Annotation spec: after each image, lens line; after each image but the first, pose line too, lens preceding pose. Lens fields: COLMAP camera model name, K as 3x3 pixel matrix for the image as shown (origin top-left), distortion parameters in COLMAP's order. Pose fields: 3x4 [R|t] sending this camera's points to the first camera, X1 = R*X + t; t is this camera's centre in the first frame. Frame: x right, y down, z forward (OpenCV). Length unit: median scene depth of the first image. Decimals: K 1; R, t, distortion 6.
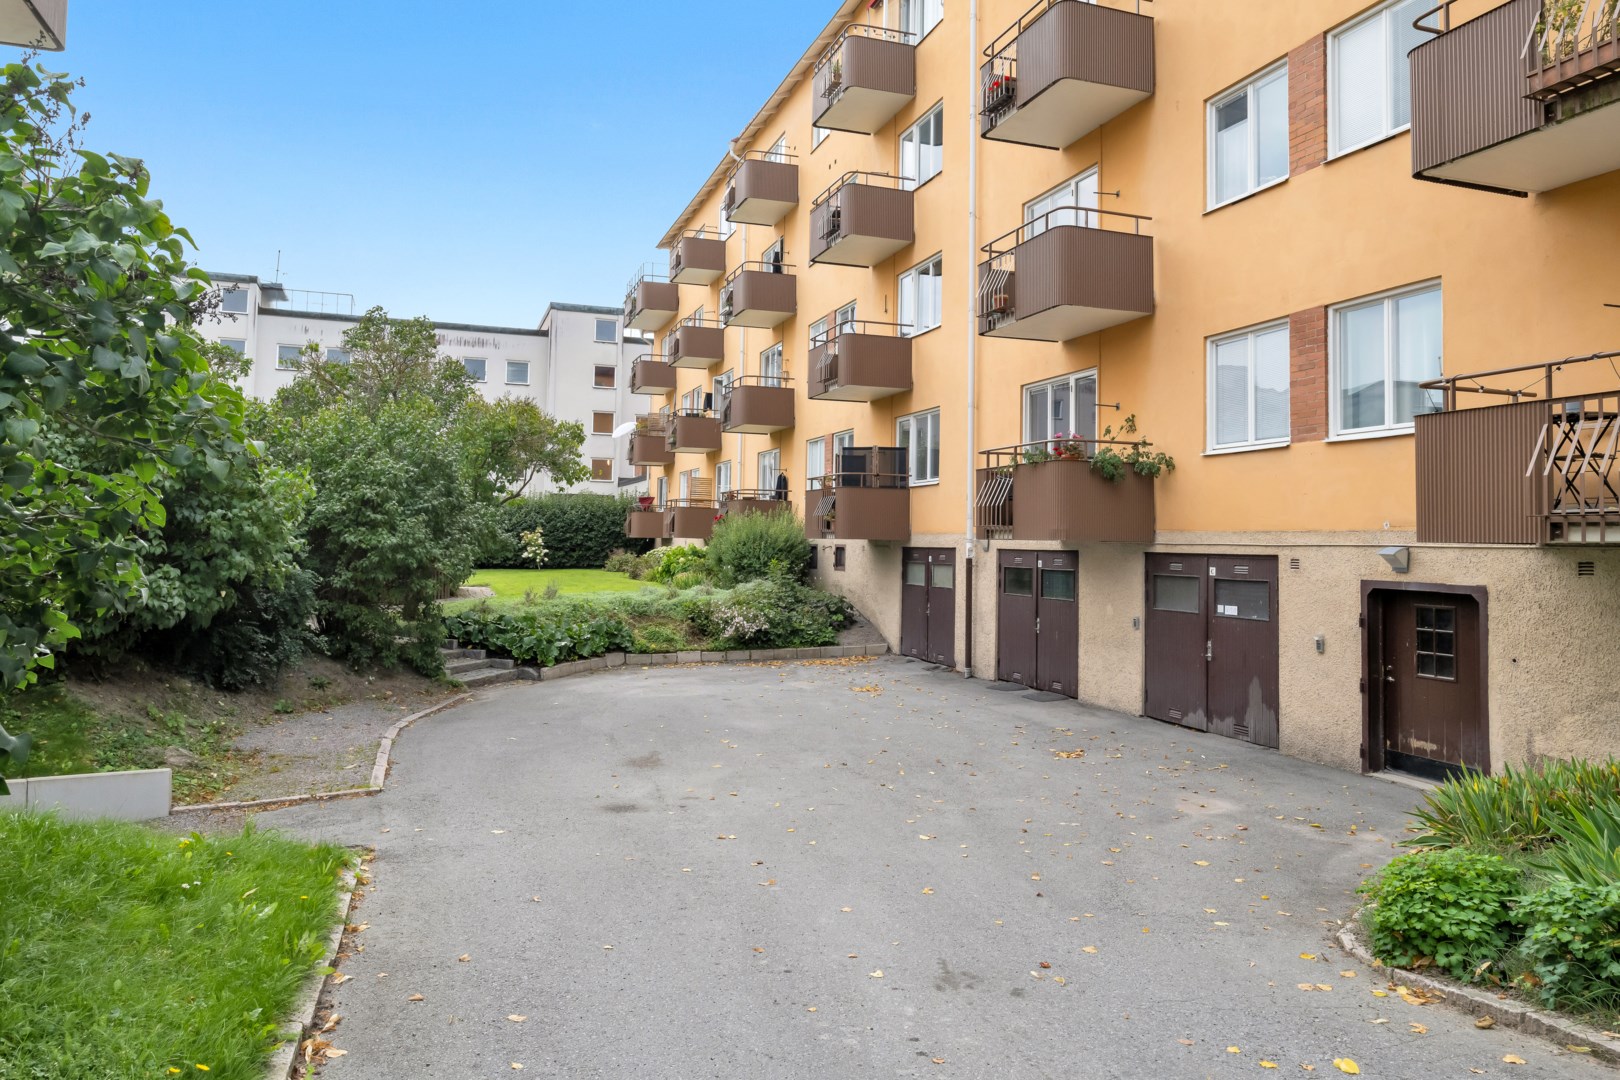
lens RADIAL K [[1043.6, 0, 808.5], [0, 1043.6, 532.5], [0, 0, 1]] dist [-0.012455, 0.000438]
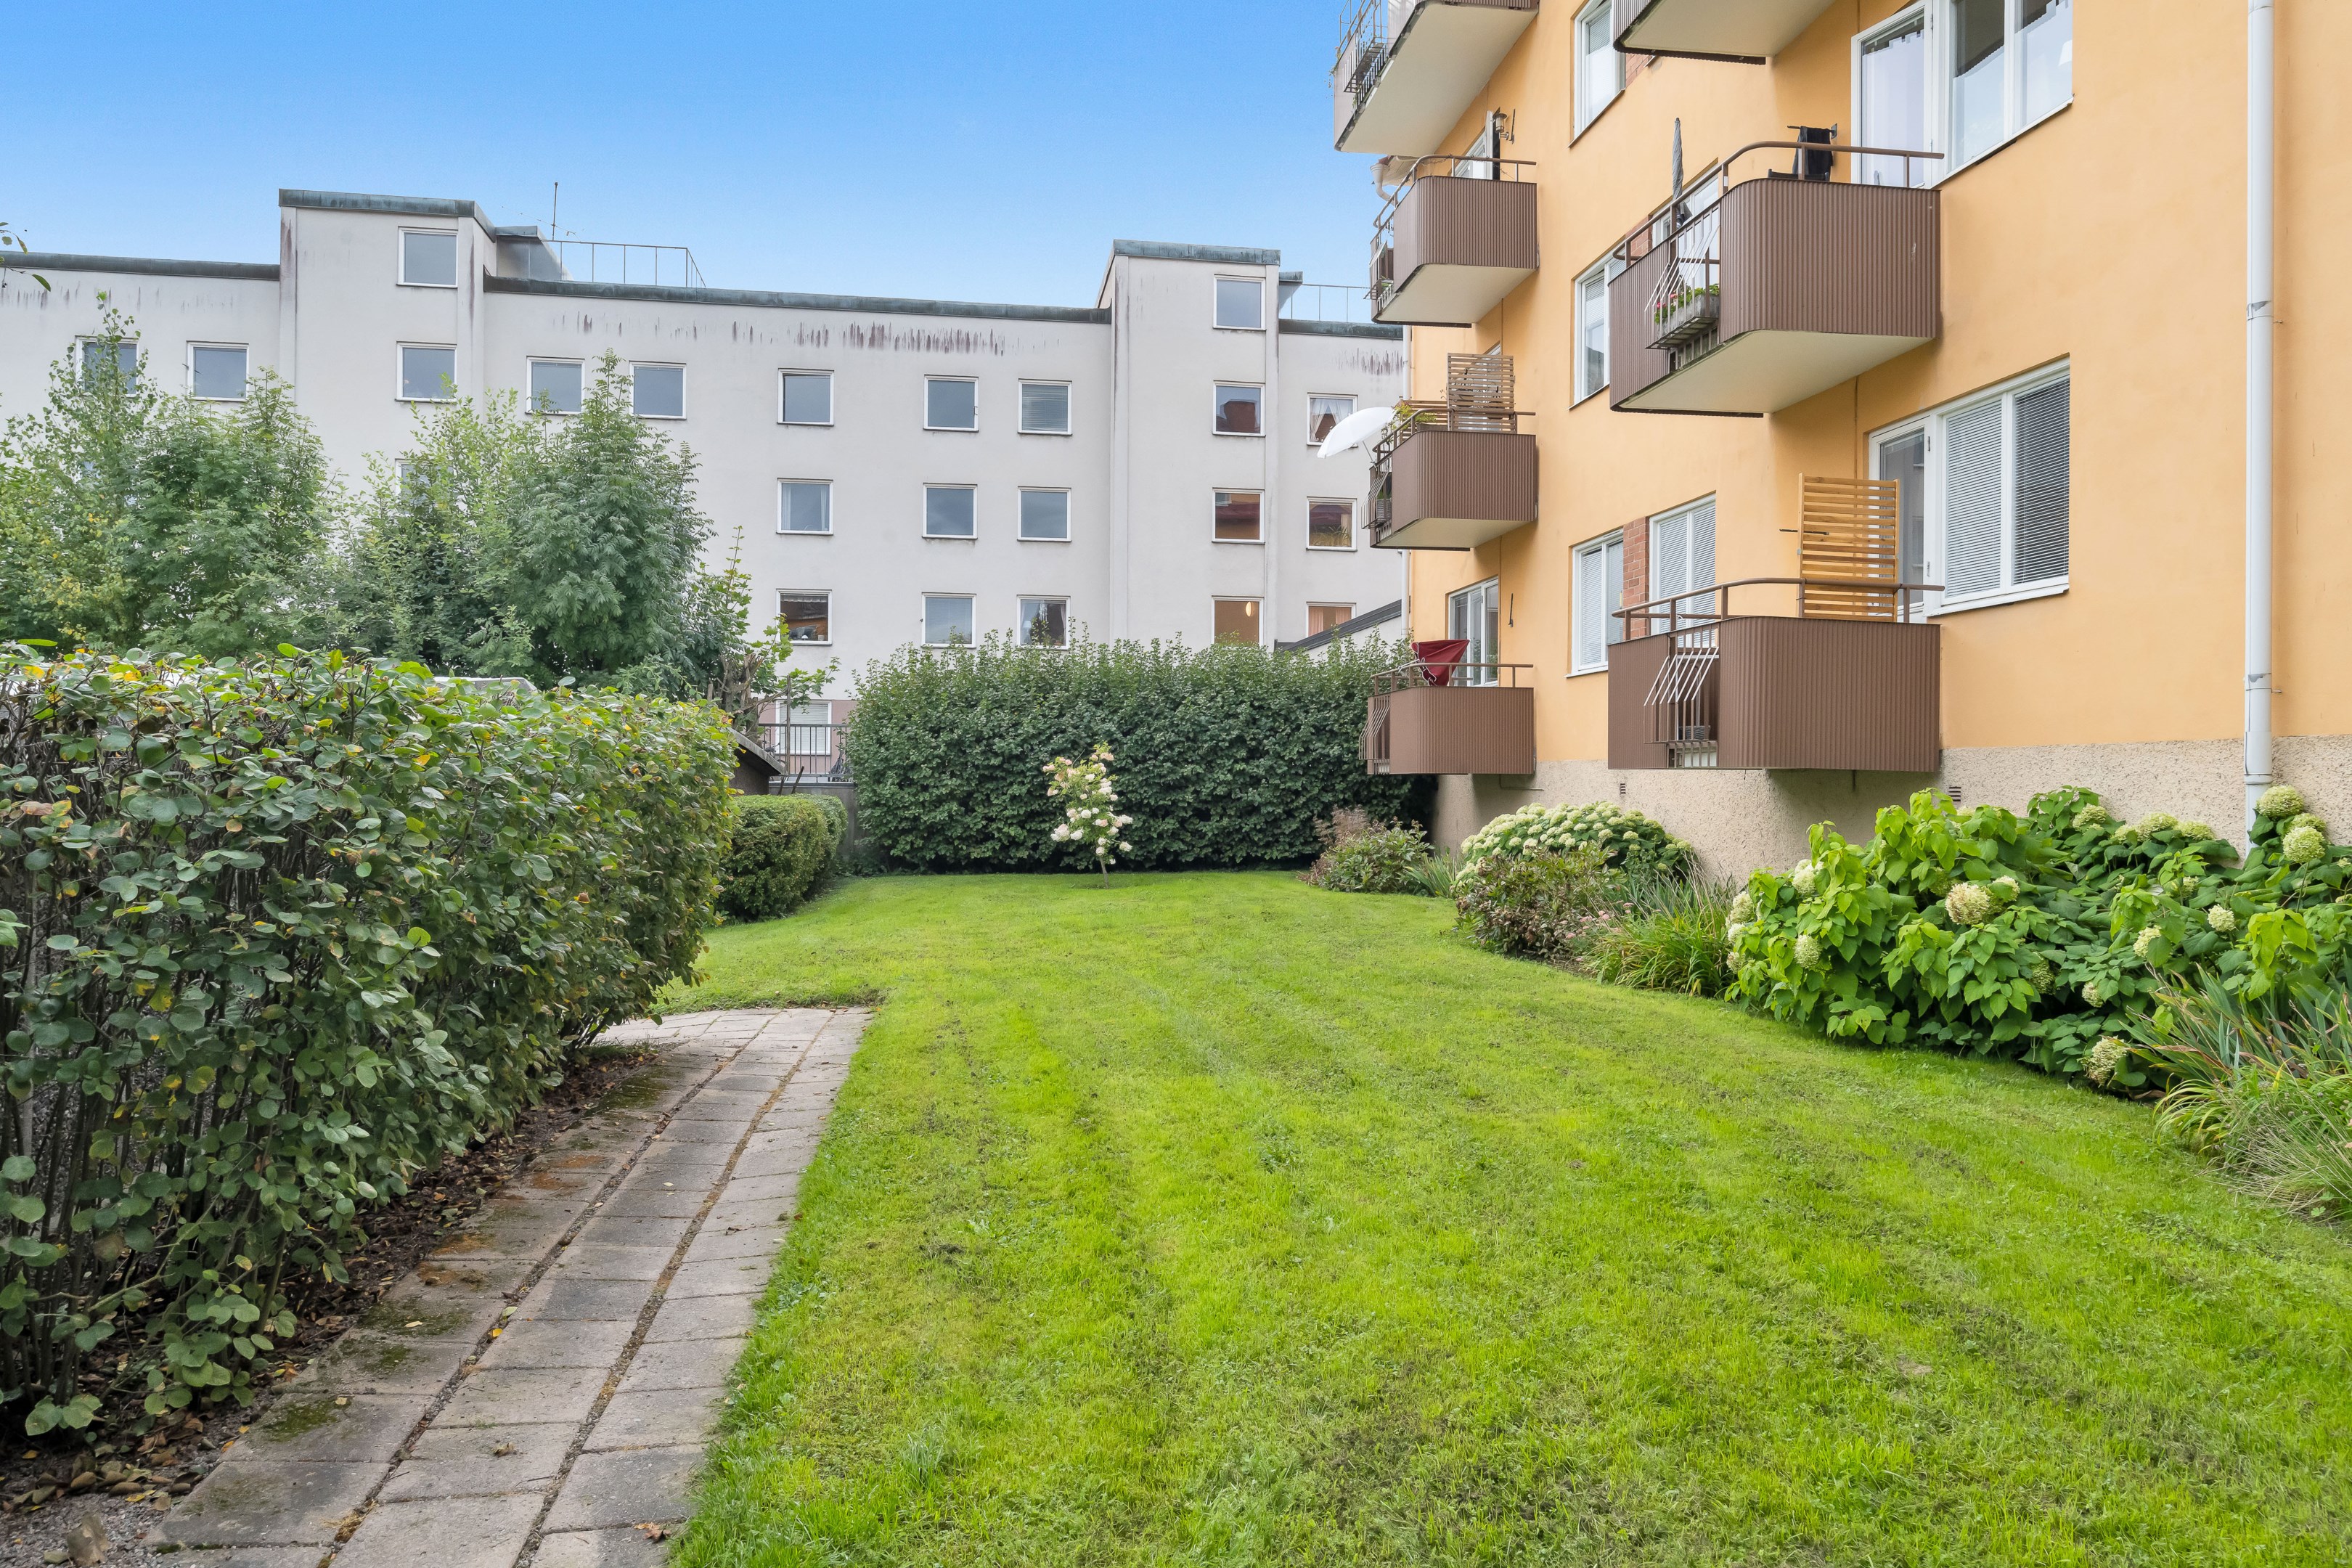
lens RADIAL K [[1515.1, 0, 1176.5], [0, 1515.1, 788.0], [0, 0, 1]] dist [-0.012455, 0.000438]
pose [[0.980549, -0.011806, -0.195920, -0.140137], [0.013893, 0.999860, 0.009281, 0.003872], [0.195783, -0.011823, 0.980576, 0.530094]]
